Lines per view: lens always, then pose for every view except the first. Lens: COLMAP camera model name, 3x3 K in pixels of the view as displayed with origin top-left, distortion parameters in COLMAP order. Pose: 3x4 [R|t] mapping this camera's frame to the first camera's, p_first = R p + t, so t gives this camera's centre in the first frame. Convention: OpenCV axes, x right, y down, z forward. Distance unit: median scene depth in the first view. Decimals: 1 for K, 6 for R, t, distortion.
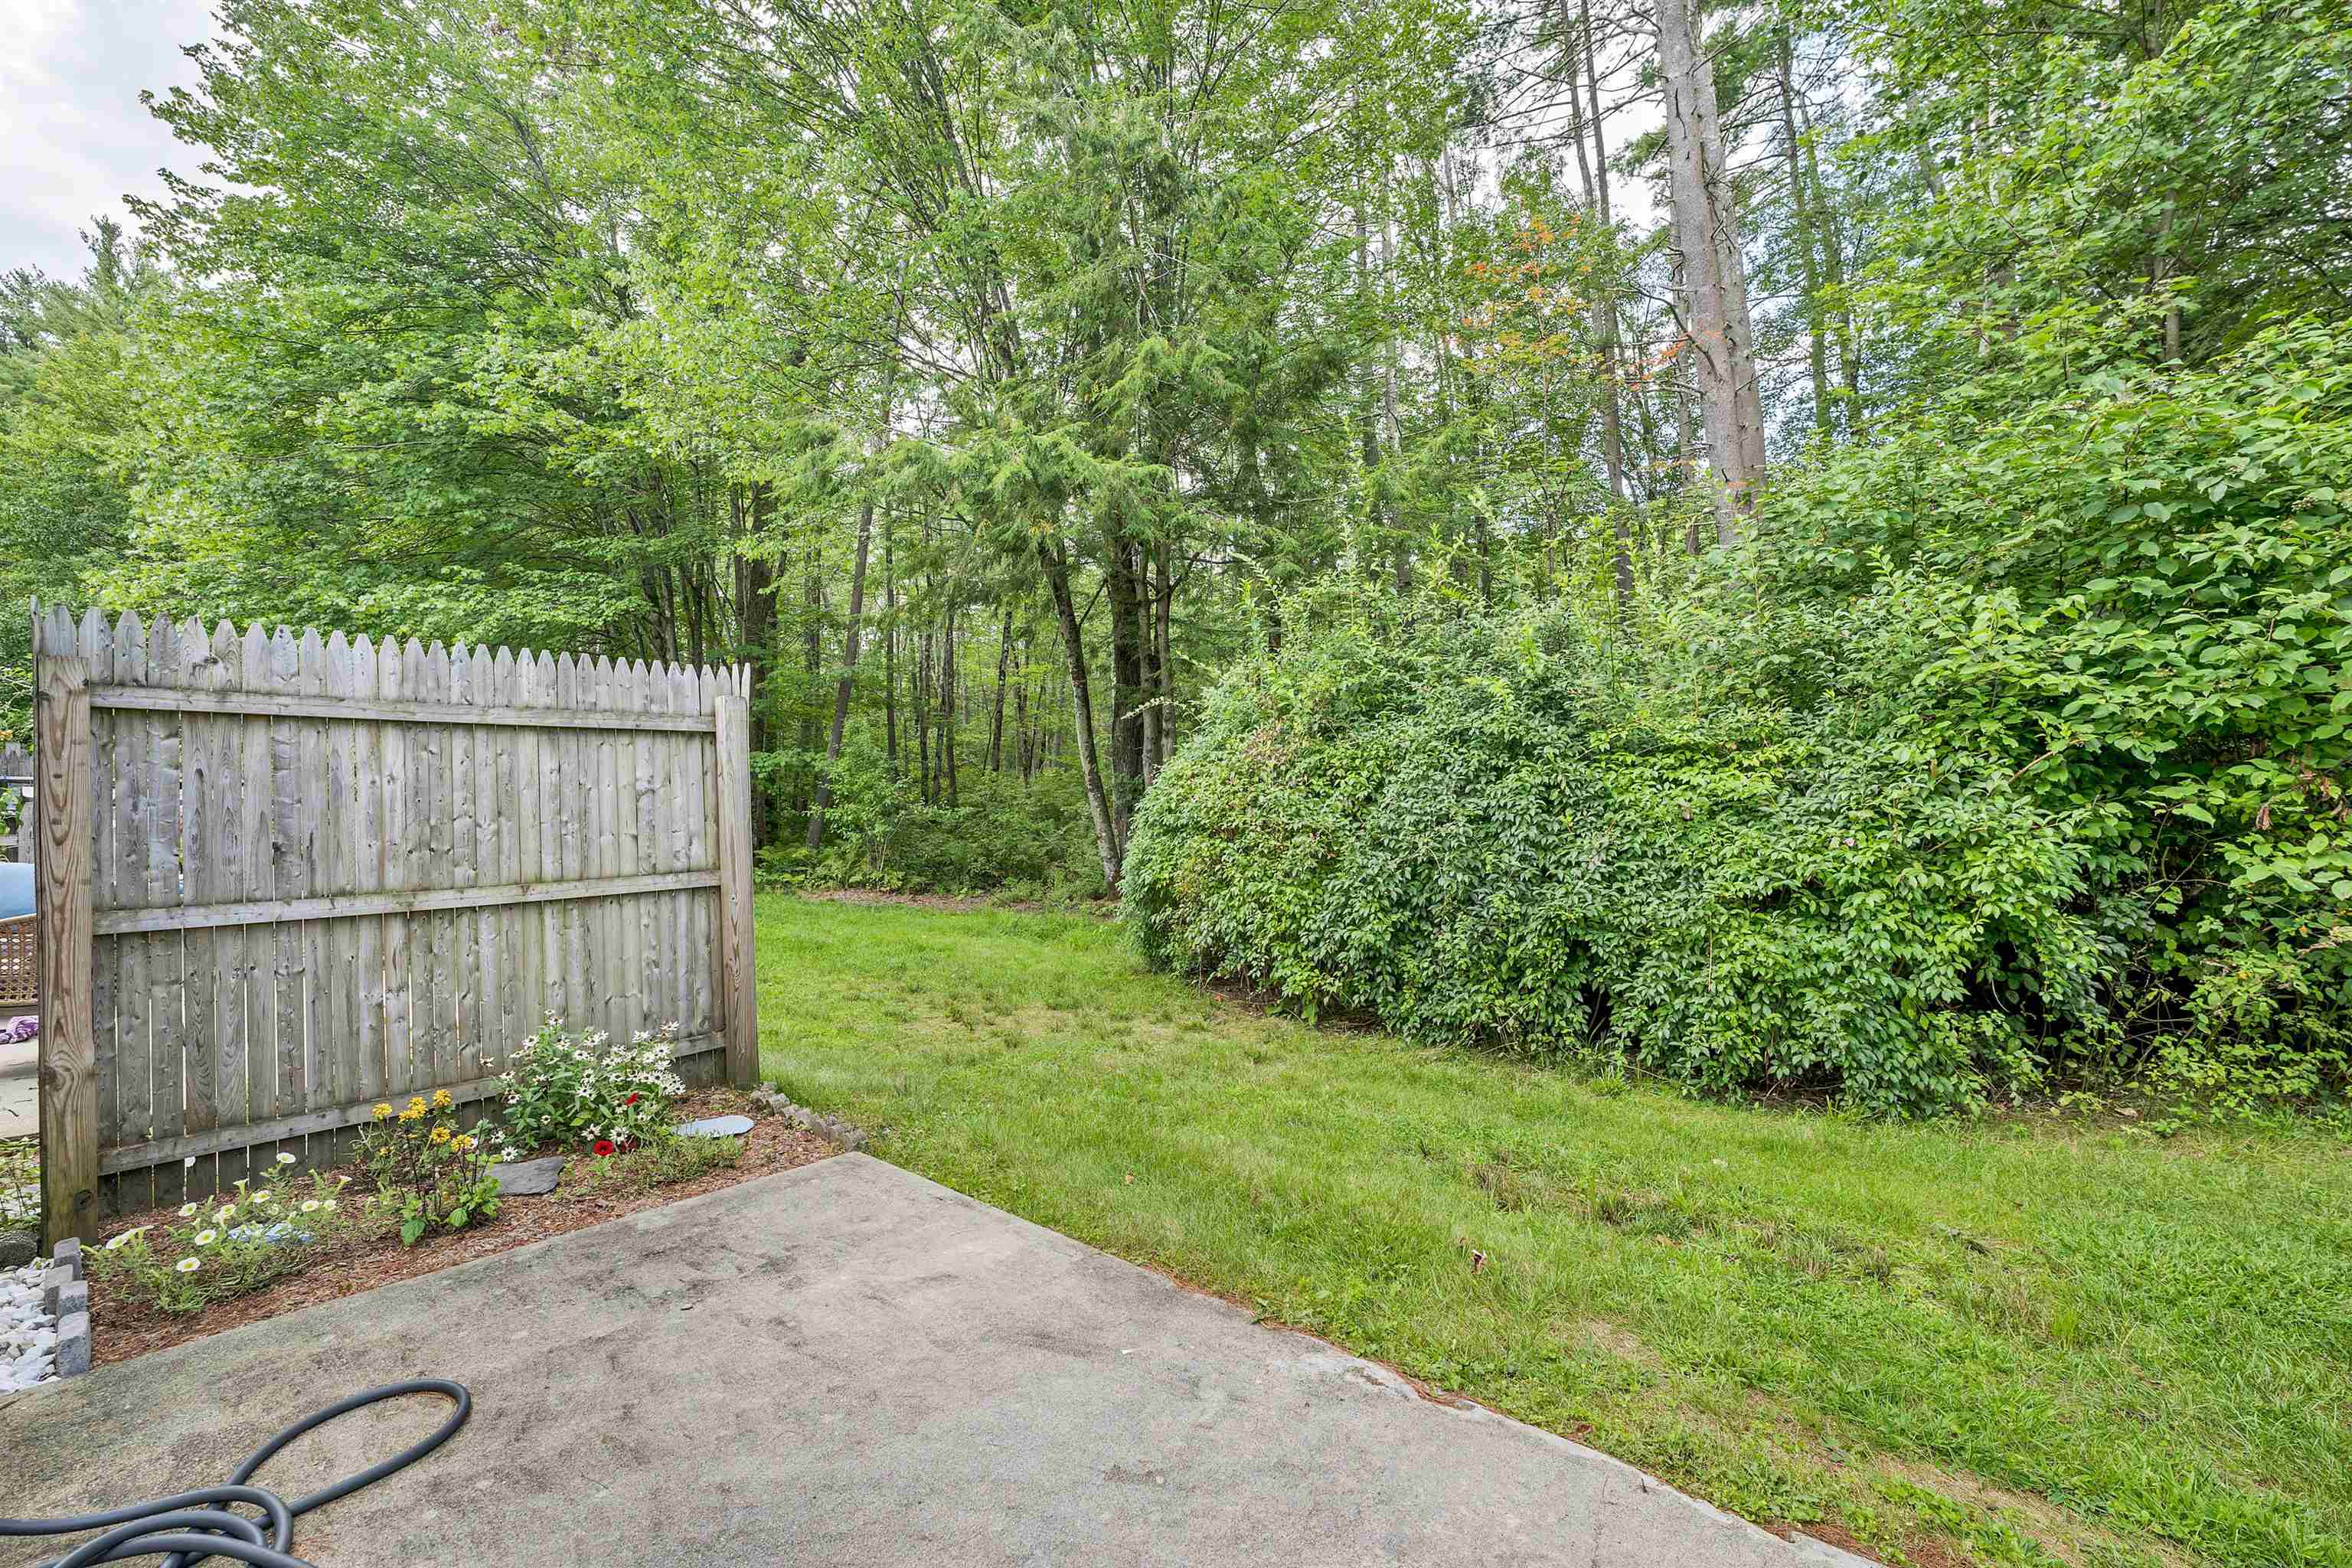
lens RADIAL K [[978.9, 0, 1181.8], [0, 978.9, 810.2], [0, 0, 1]] dist [0.001727, 0.000105]
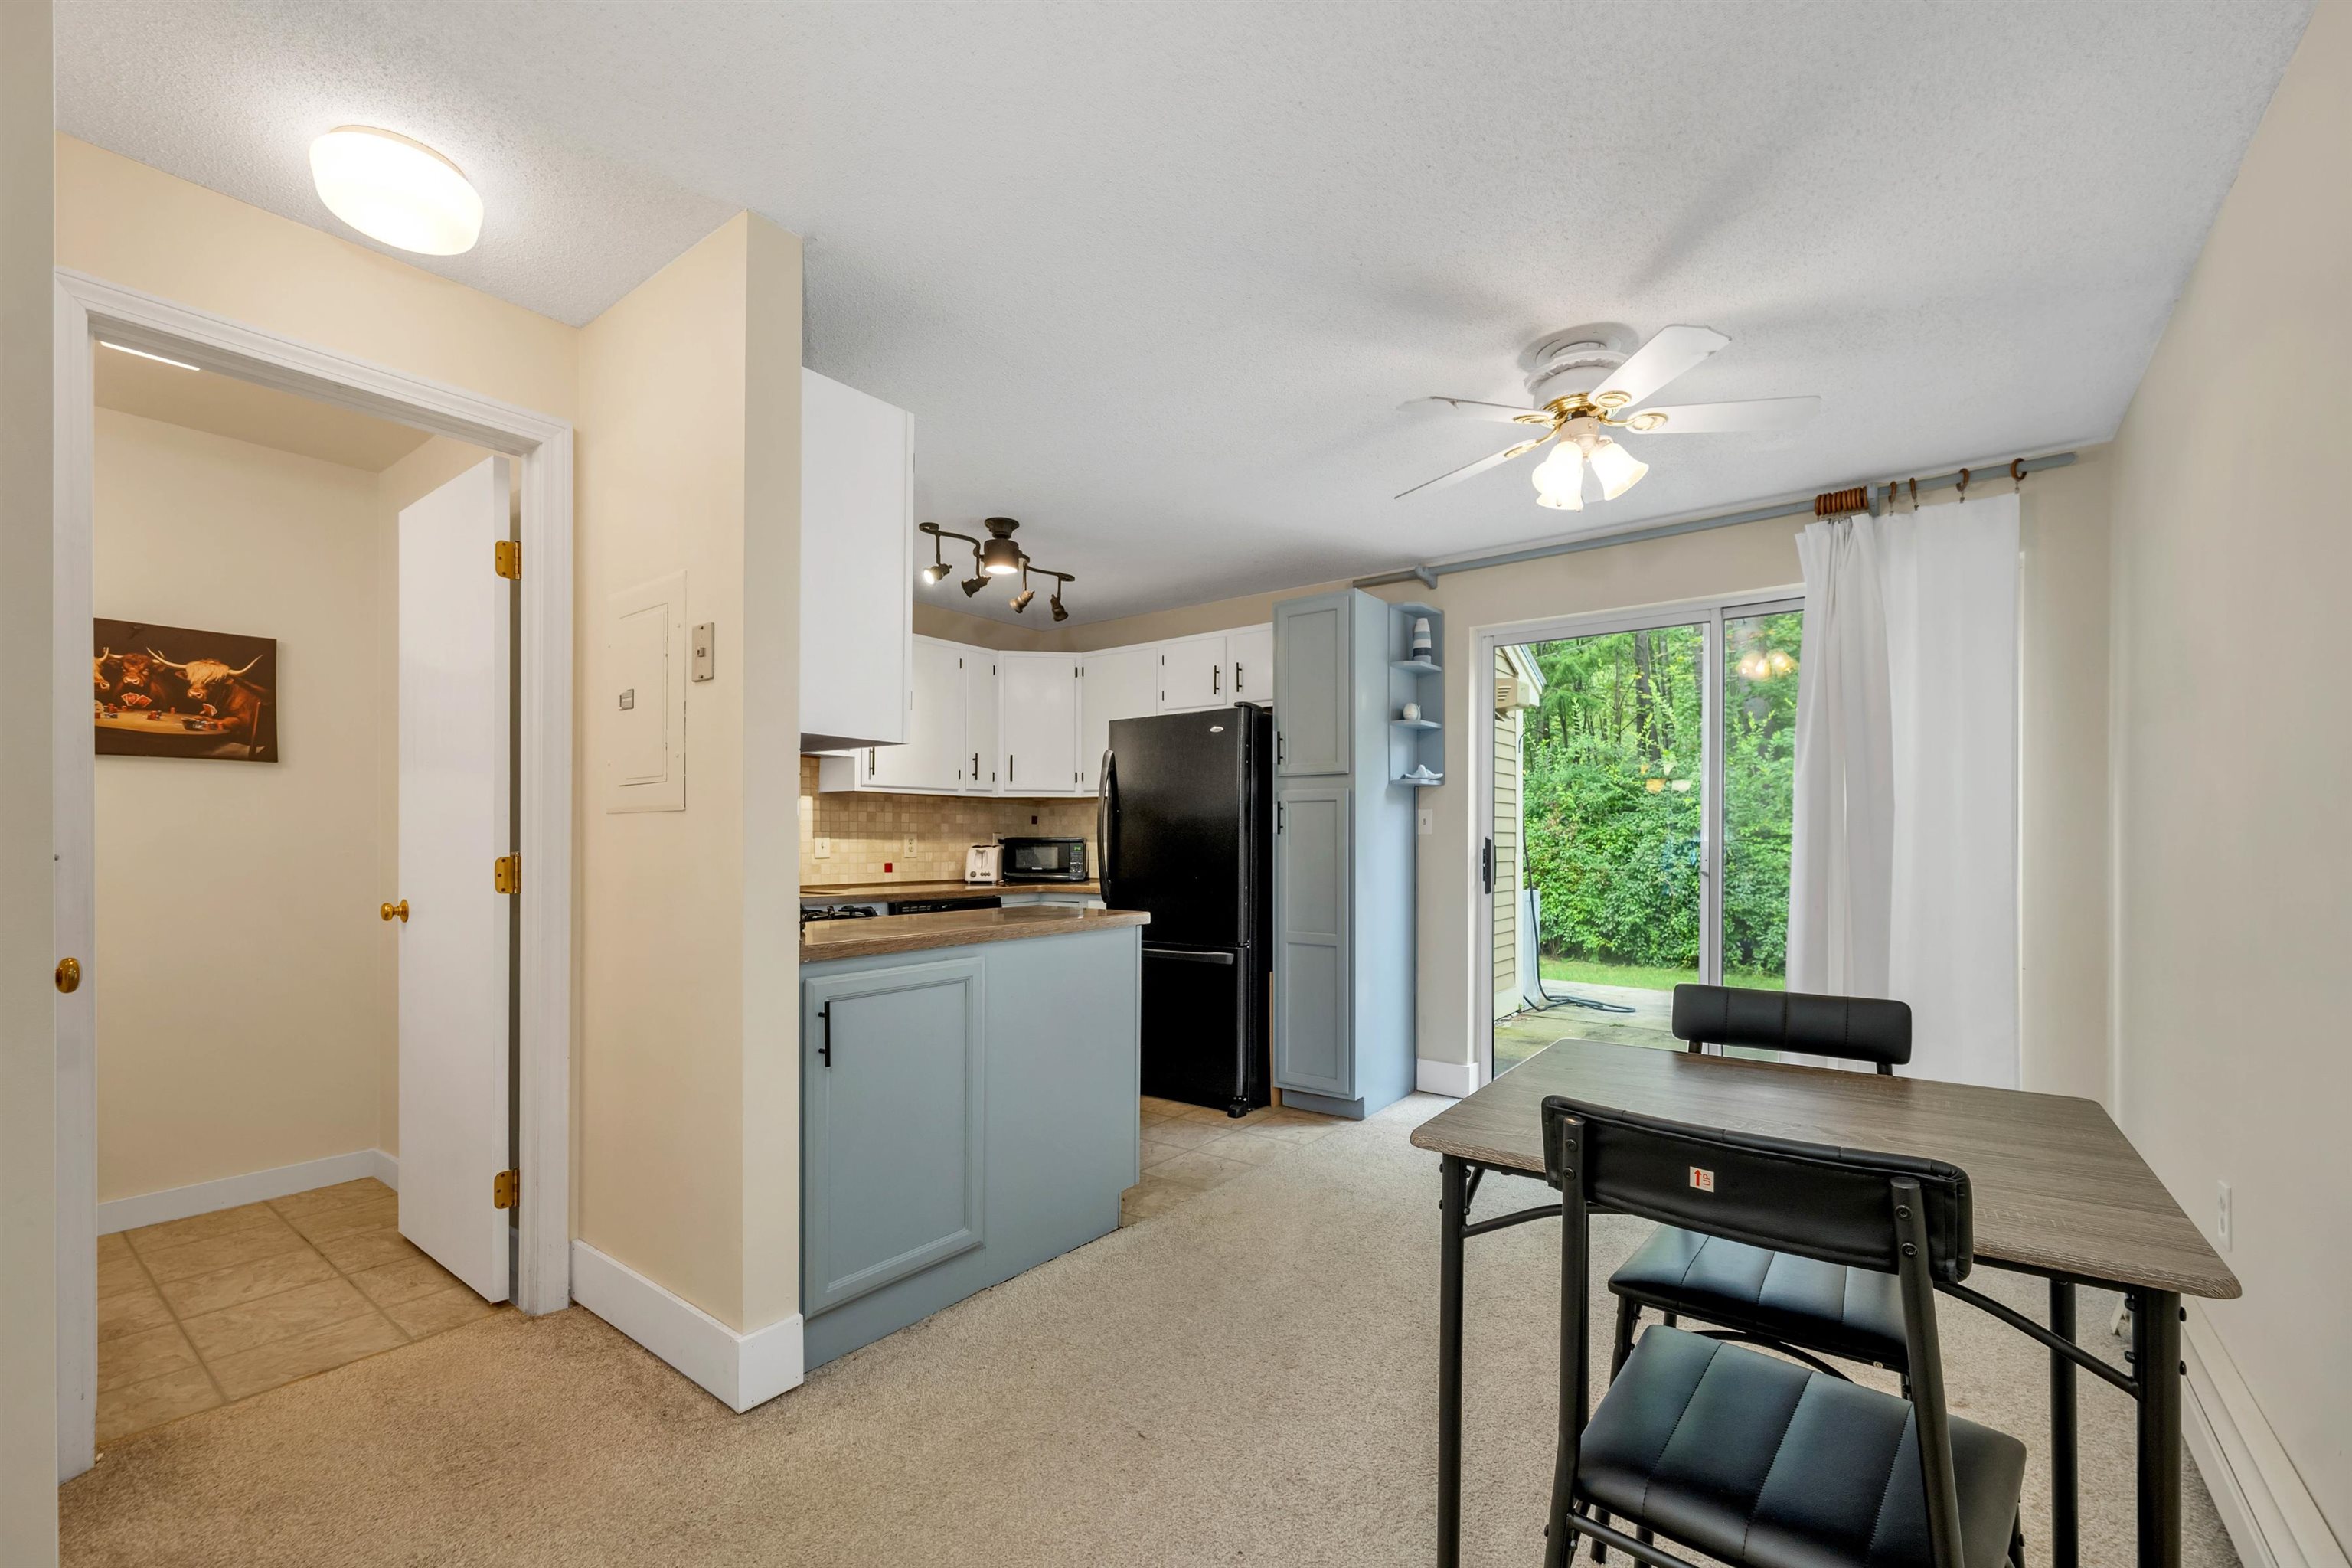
lens RADIAL K [[976.8, 0, 1177.8], [0, 976.8, 869.9], [0, 0, 1]] dist [-0.000606, -0.000204]
pose [[0.999558, 0.017368, 0.024145, -0.867702], [-0.017744, 0.999723, 0.015467, 0.003817], [-0.023870, -0.015888, 0.999589, -1.125617]]
